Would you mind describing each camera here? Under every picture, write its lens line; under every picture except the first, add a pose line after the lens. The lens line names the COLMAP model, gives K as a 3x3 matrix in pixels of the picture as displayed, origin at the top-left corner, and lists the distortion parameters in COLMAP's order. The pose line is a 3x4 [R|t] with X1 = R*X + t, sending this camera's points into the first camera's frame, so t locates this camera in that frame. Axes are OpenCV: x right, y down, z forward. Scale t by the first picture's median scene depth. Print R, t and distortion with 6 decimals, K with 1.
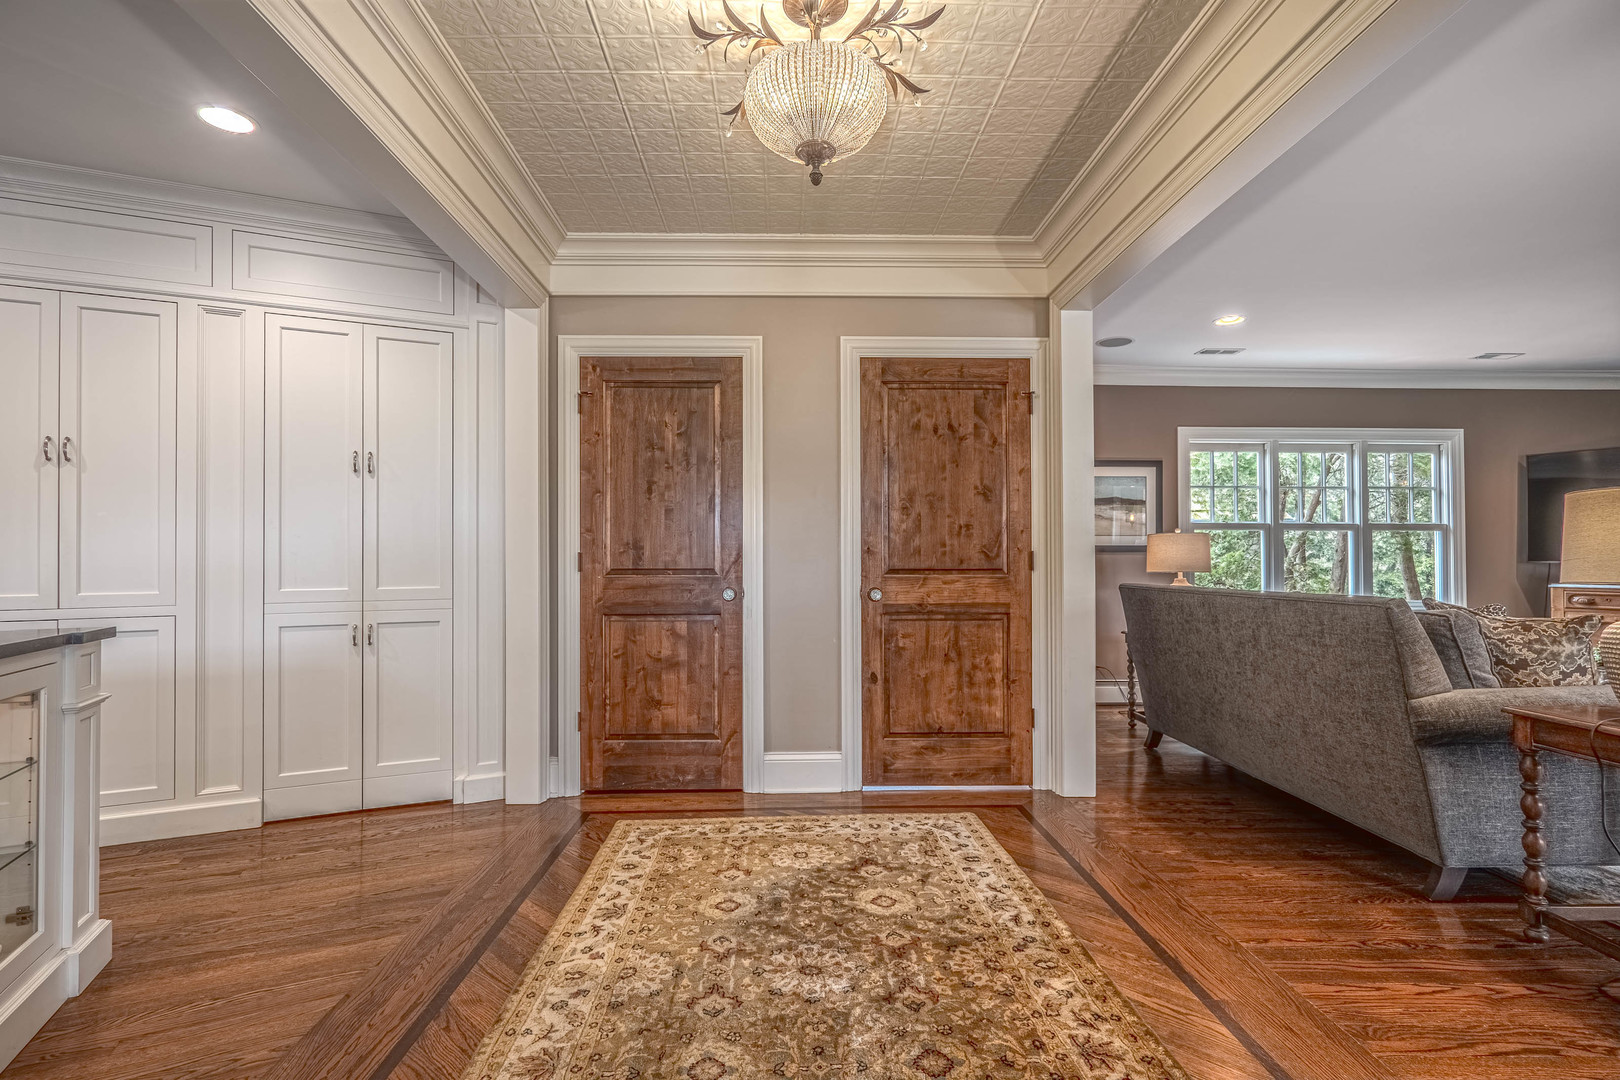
lens RADIAL K [[748.9, 0, 808.1], [0, 748.9, 564.9], [0, 0, 1]] dist [0.003325, 0.000512]
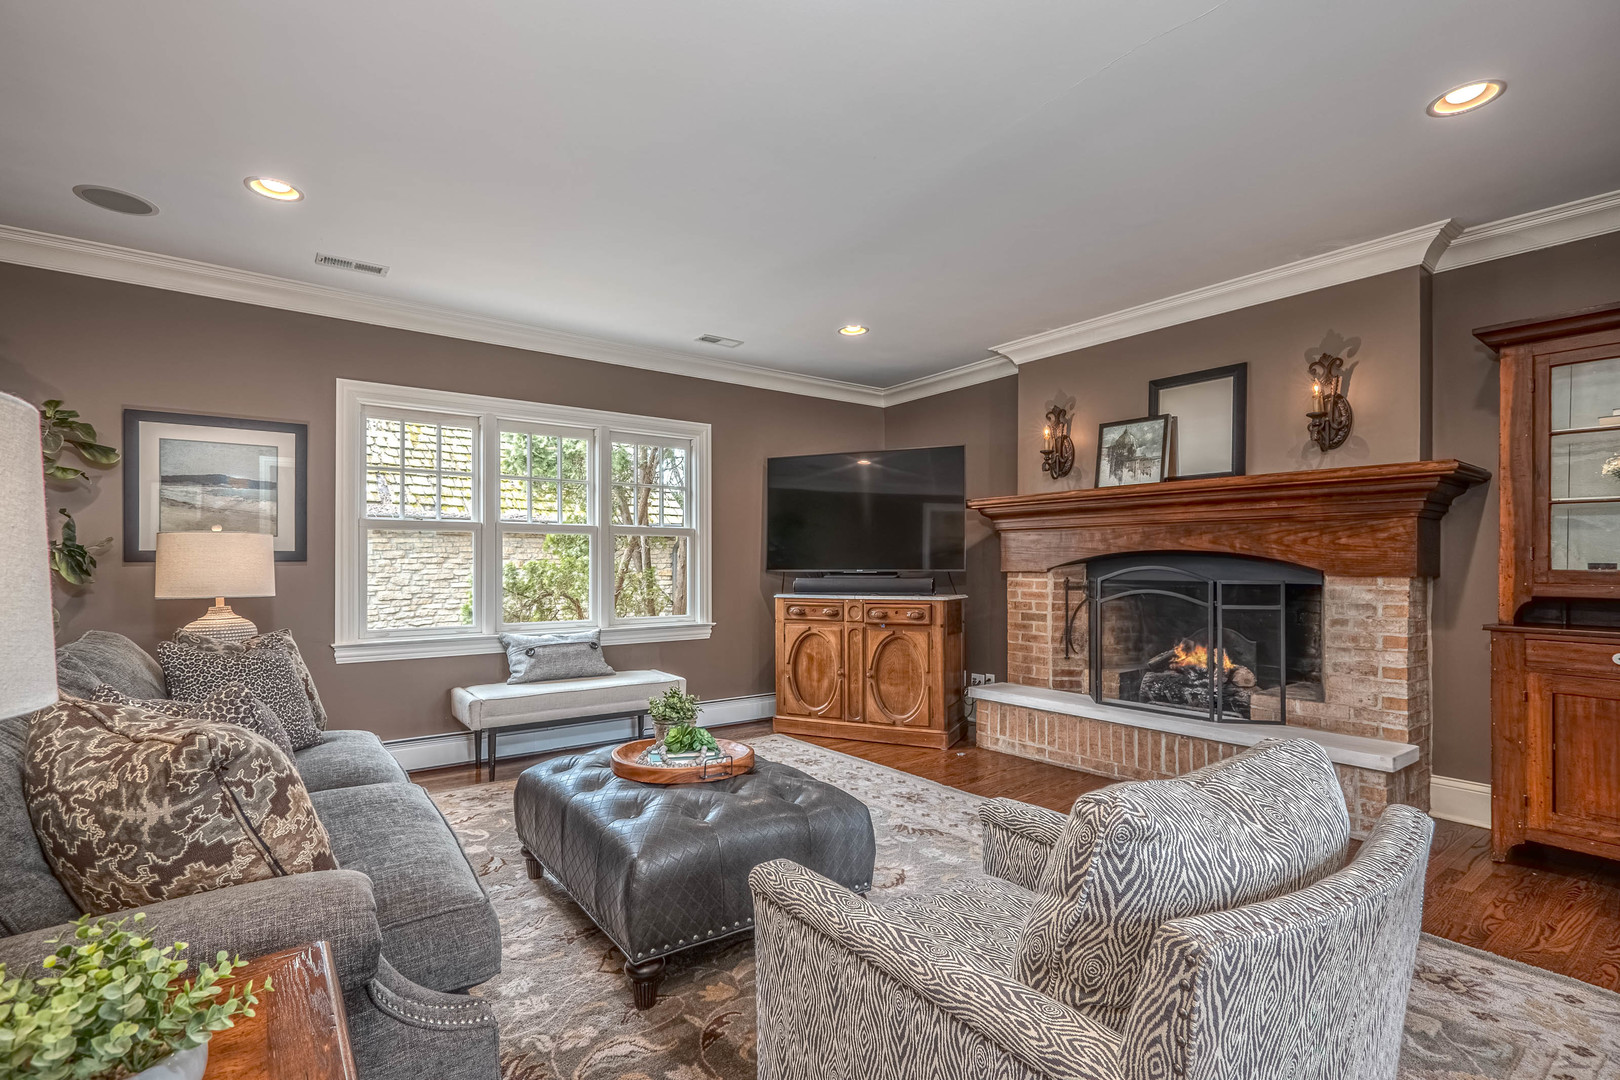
lens RADIAL K [[748.9, 0, 808.1], [0, 748.9, 564.9], [0, 0, 1]] dist [0.003325, 0.000512]
pose [[0.821700, -0.005788, 0.569891, 0.469466], [0.007362, 0.999973, -0.000459, -0.010464], [-0.569873, 0.004573, 0.821720, 0.196820]]
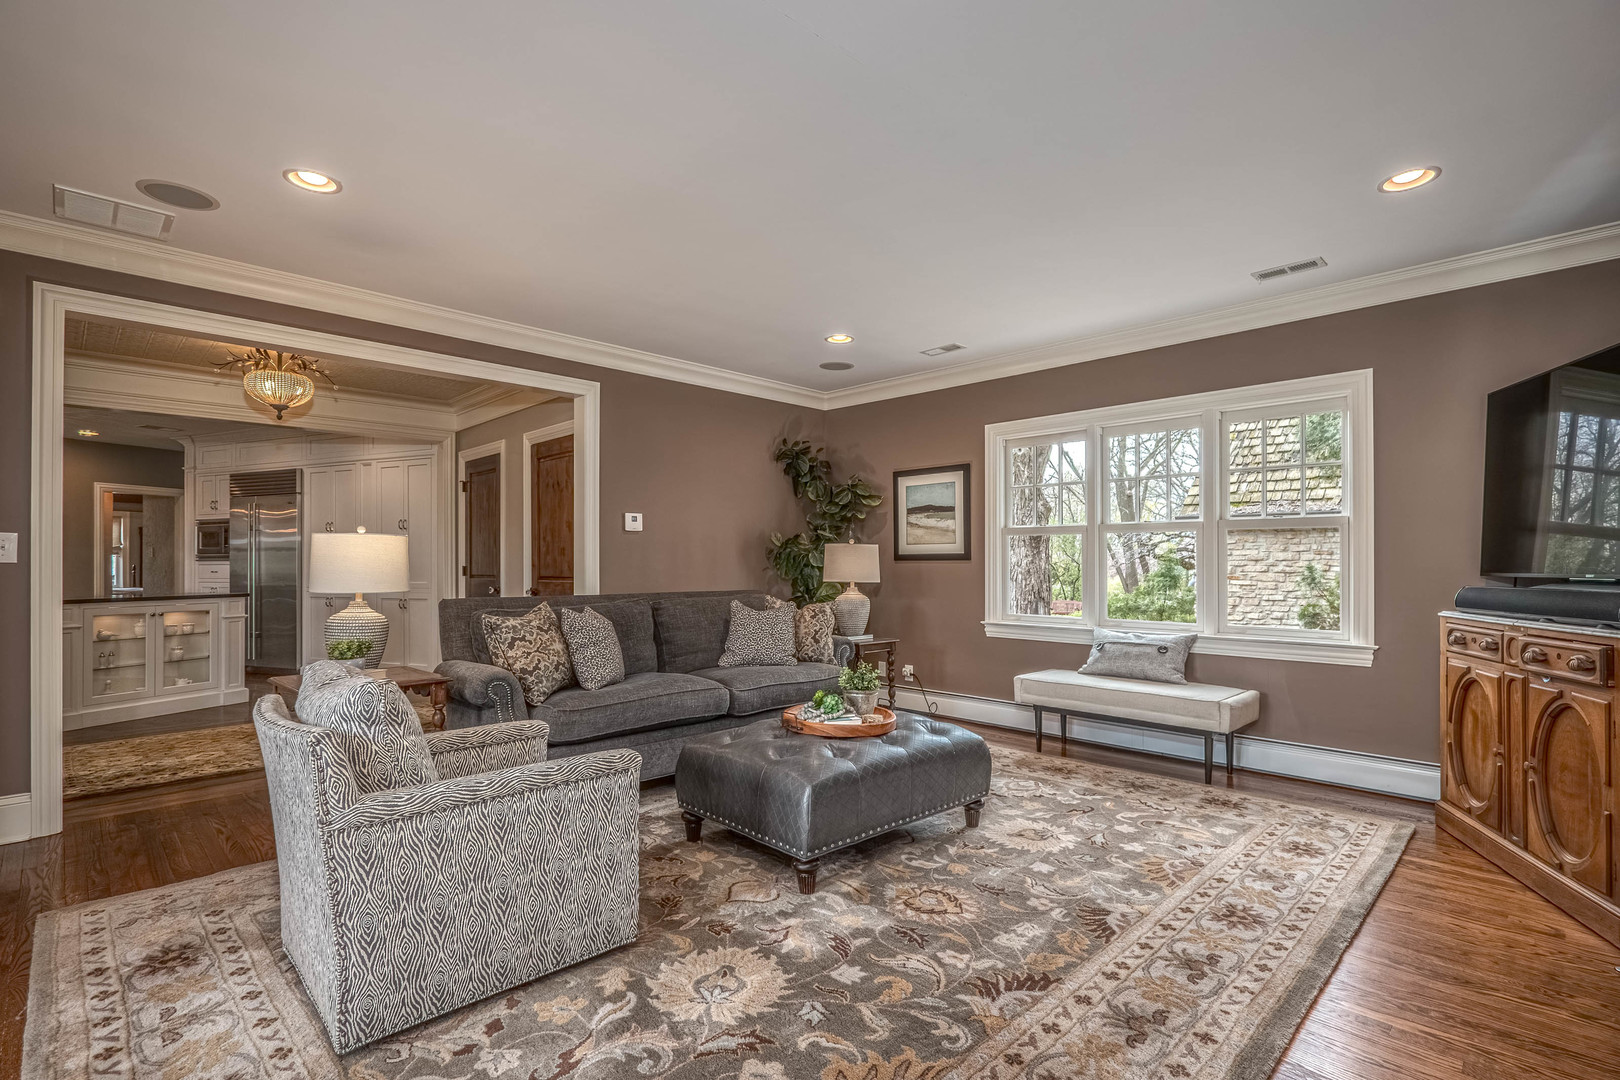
lens RADIAL K [[748.9, 0, 808.1], [0, 748.9, 564.9], [0, 0, 1]] dist [0.003325, 0.000512]
pose [[0.691967, -0.000827, -0.721928, 1.043204], [-0.000853, 0.999998, -0.001963, -0.009480], [0.721928, 0.001974, 0.691965, 0.205171]]
